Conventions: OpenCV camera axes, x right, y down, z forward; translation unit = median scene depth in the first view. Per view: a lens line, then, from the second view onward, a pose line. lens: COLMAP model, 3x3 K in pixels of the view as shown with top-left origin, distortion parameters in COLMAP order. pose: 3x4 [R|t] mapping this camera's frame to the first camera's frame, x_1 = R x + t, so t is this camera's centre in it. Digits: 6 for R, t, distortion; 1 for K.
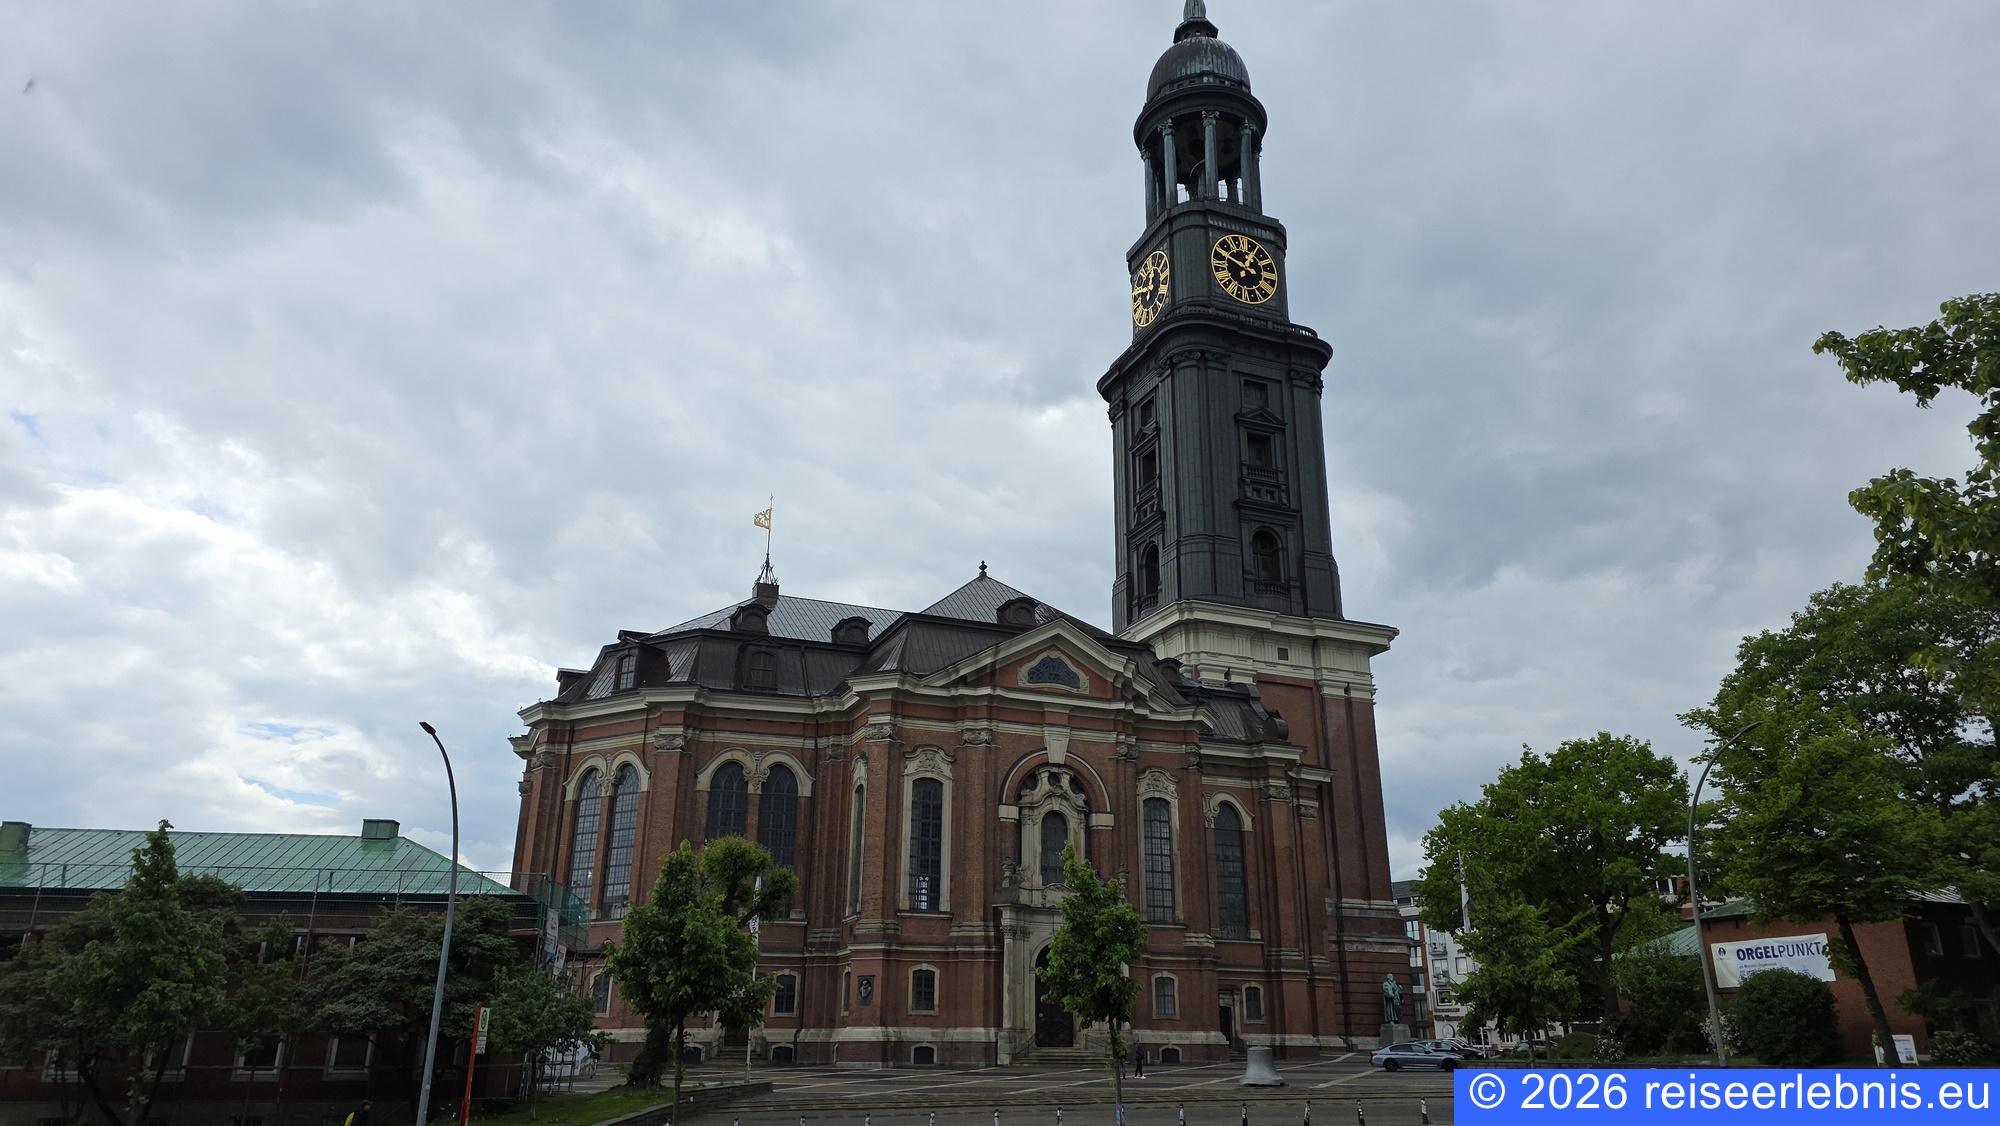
lens RADIAL K [[1332.2, 0, 1008.0], [0, 1332.2, 582.4], [0, 0, 1]] dist [0.110915, -0.155751]
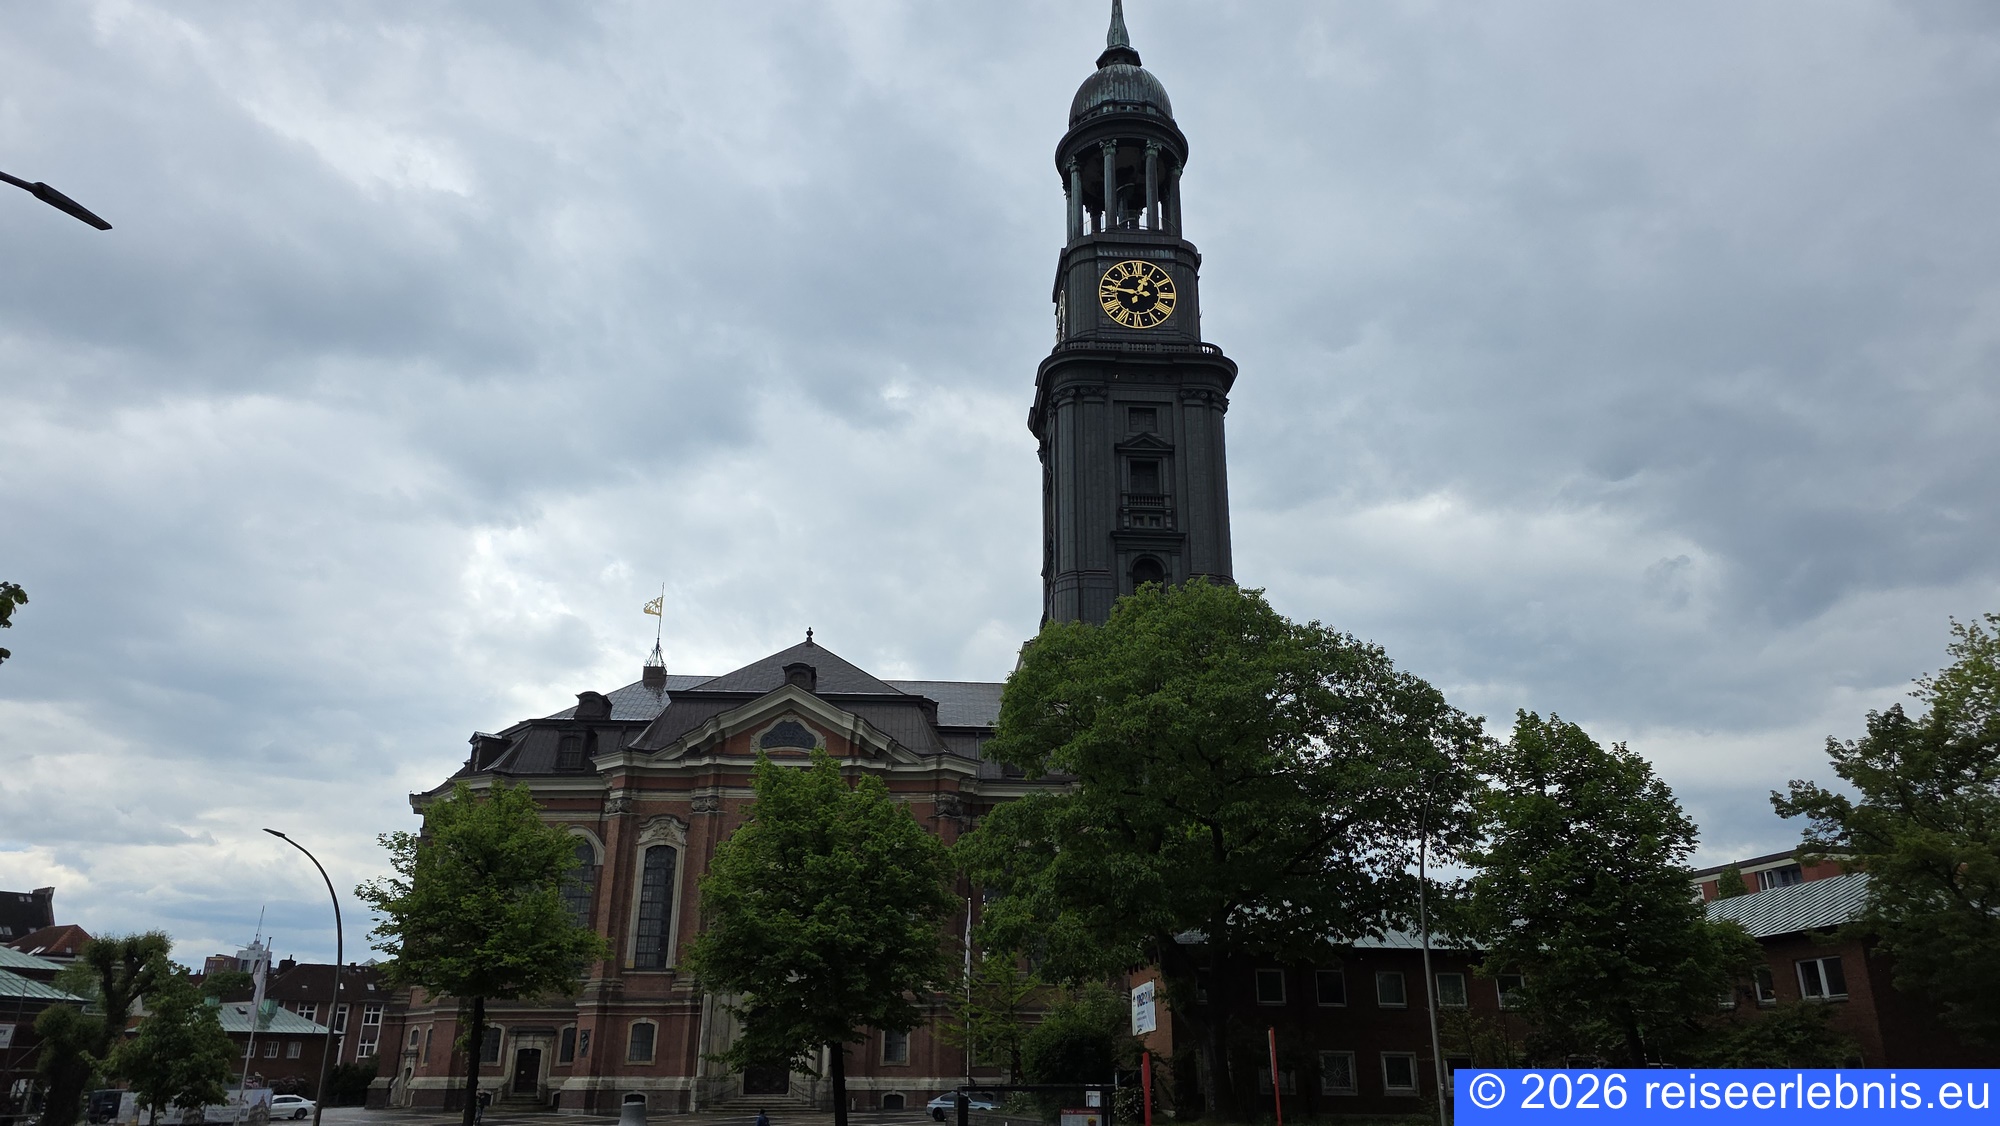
lens RADIAL K [[1332.2, 0, 1008.0], [0, 1332.2, 582.4], [0, 0, 1]] dist [0.110915, -0.155751]
pose [[0.945417, -0.110678, -0.306491, 0.439412], [0.106588, 0.993847, -0.030104, -0.002689], [0.307937, -0.004208, 0.951398, 0.034482]]
